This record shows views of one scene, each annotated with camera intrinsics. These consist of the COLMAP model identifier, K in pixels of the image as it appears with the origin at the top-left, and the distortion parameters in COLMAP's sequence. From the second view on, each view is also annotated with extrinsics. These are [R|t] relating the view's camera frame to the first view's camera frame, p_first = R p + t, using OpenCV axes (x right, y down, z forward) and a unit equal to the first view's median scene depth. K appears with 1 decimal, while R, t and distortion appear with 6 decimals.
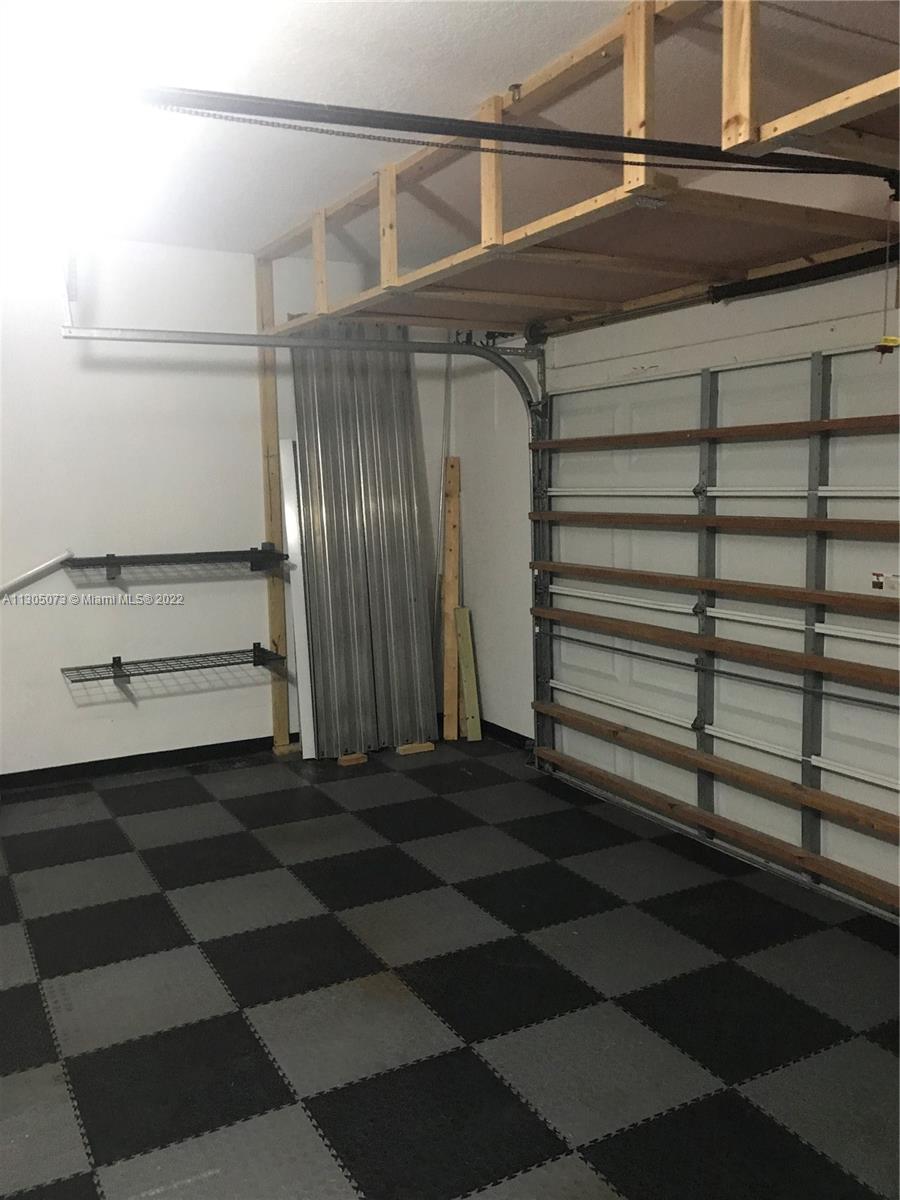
lens RADIAL K [[1045.2, 0, 450.0], [0, 1045.2, 600.0], [0, 0, 1]] dist [-0.001884, -0.001161]
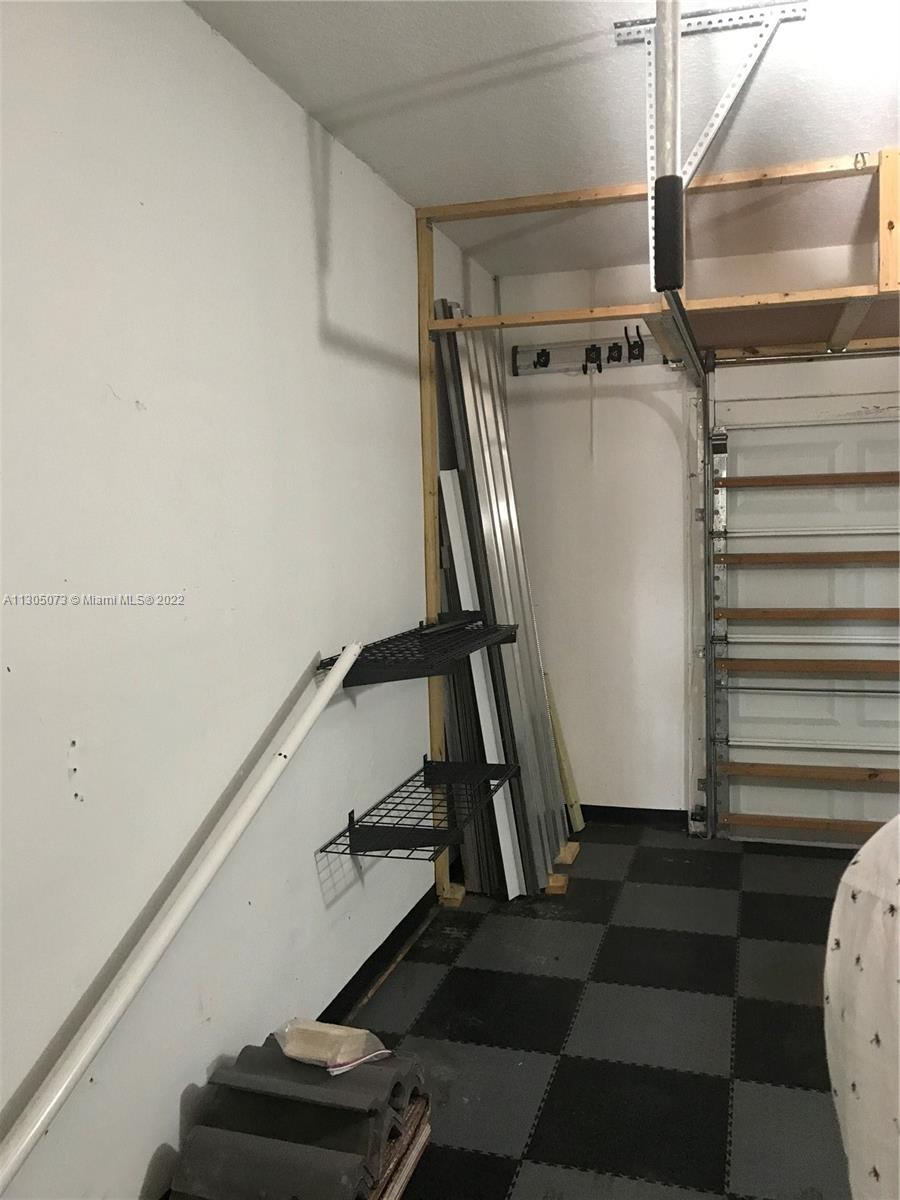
lens RADIAL K [[1045.2, 0, 450.0], [0, 1045.2, 600.0], [0, 0, 1]] dist [-0.001884, -0.001161]
pose [[0.699973, -0.060975, 0.711562, -0.745301], [0.102975, 0.994554, -0.016074, -0.056738], [-0.706706, 0.084525, 0.702440, 0.537491]]
